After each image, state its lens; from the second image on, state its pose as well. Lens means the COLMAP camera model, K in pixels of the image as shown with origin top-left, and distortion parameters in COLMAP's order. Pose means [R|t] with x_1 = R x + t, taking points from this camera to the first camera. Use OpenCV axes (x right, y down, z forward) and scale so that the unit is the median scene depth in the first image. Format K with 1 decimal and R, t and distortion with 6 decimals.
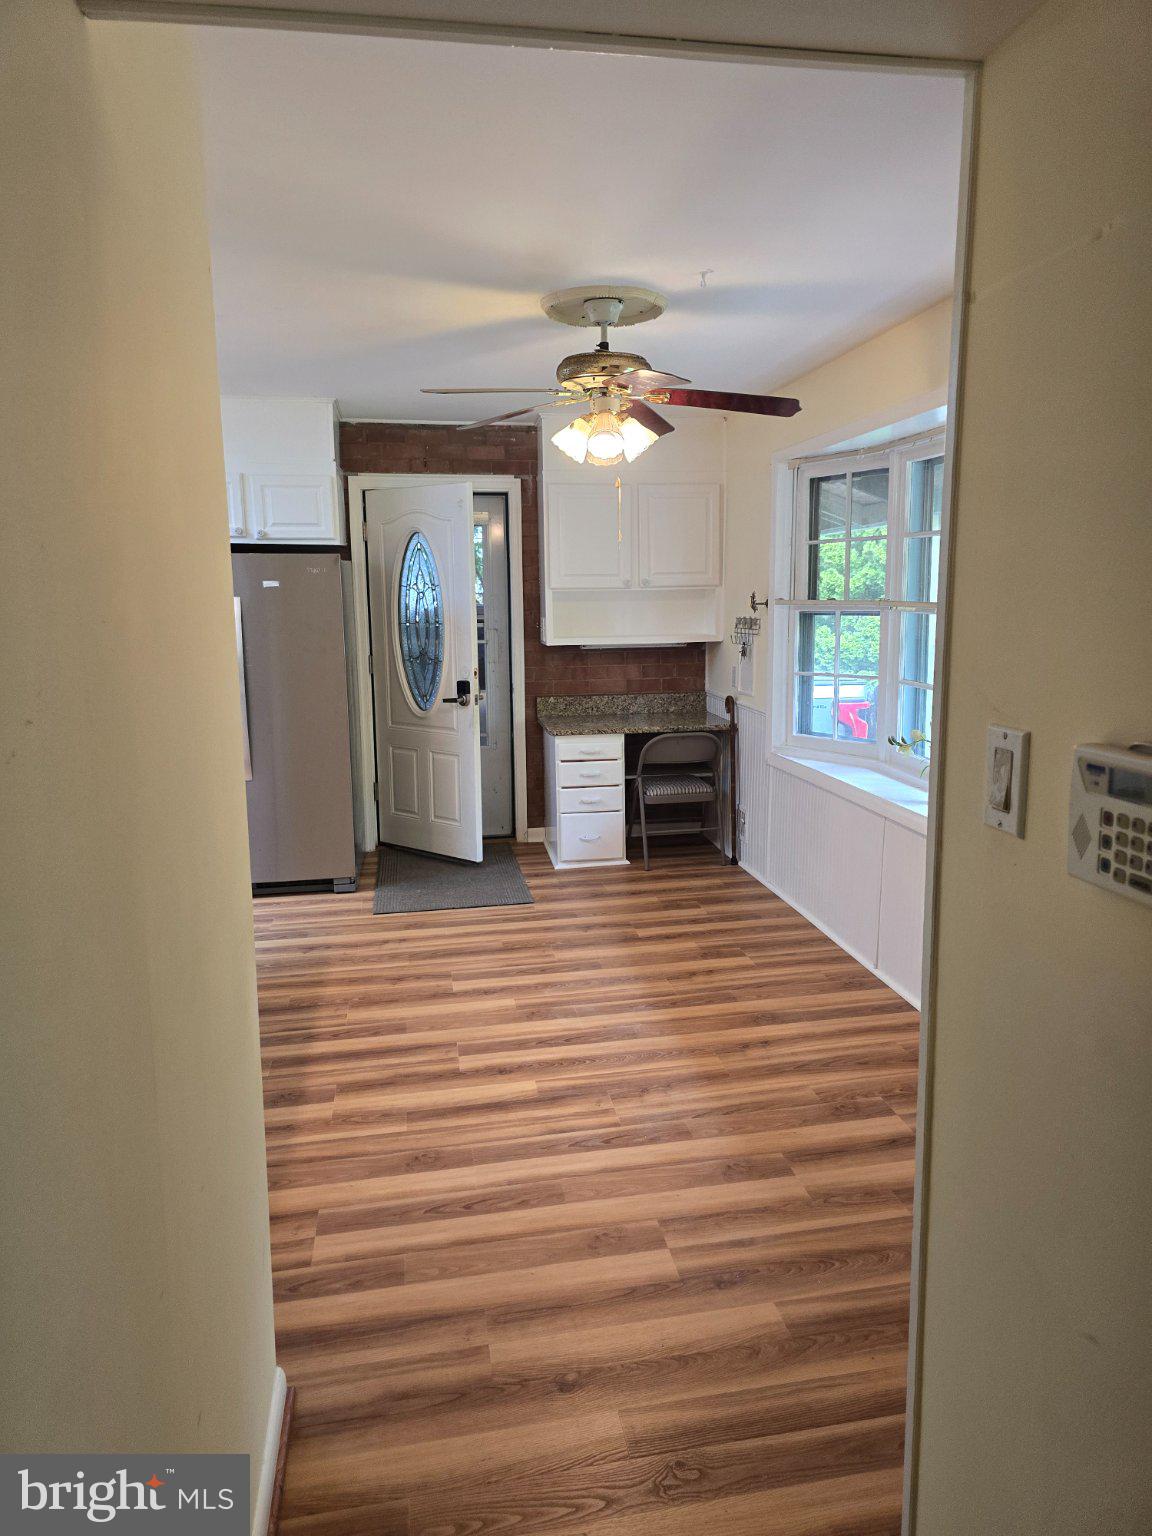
lens RADIAL K [[1044.0, 0, 583.3], [0, 1044.0, 762.7], [0, 0, 1]] dist [0.069316, -0.062299]
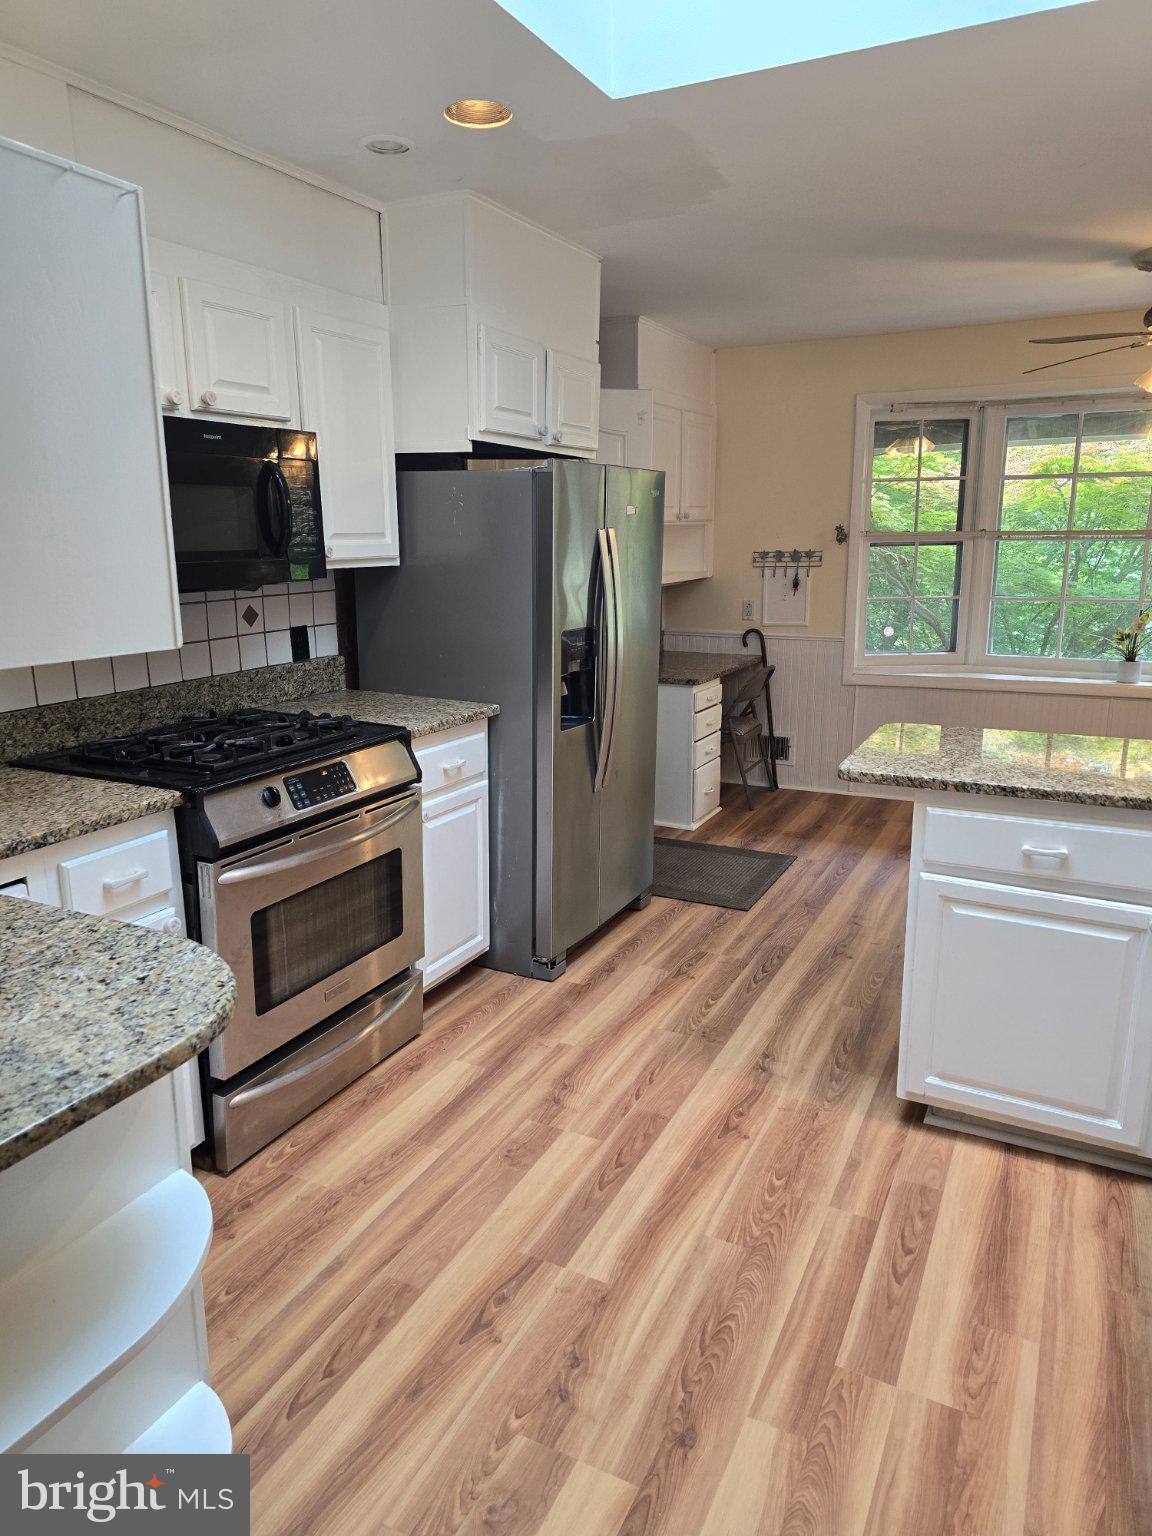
lens RADIAL K [[1044.0, 0, 575.1], [0, 1044.0, 756.3], [0, 0, 1]] dist [0.069316, -0.062299]
pose [[0.560492, -0.154515, 0.813618, -0.931378], [0.128639, 0.986760, 0.098778, -0.074584], [-0.818108, 0.049299, 0.572948, 0.633449]]
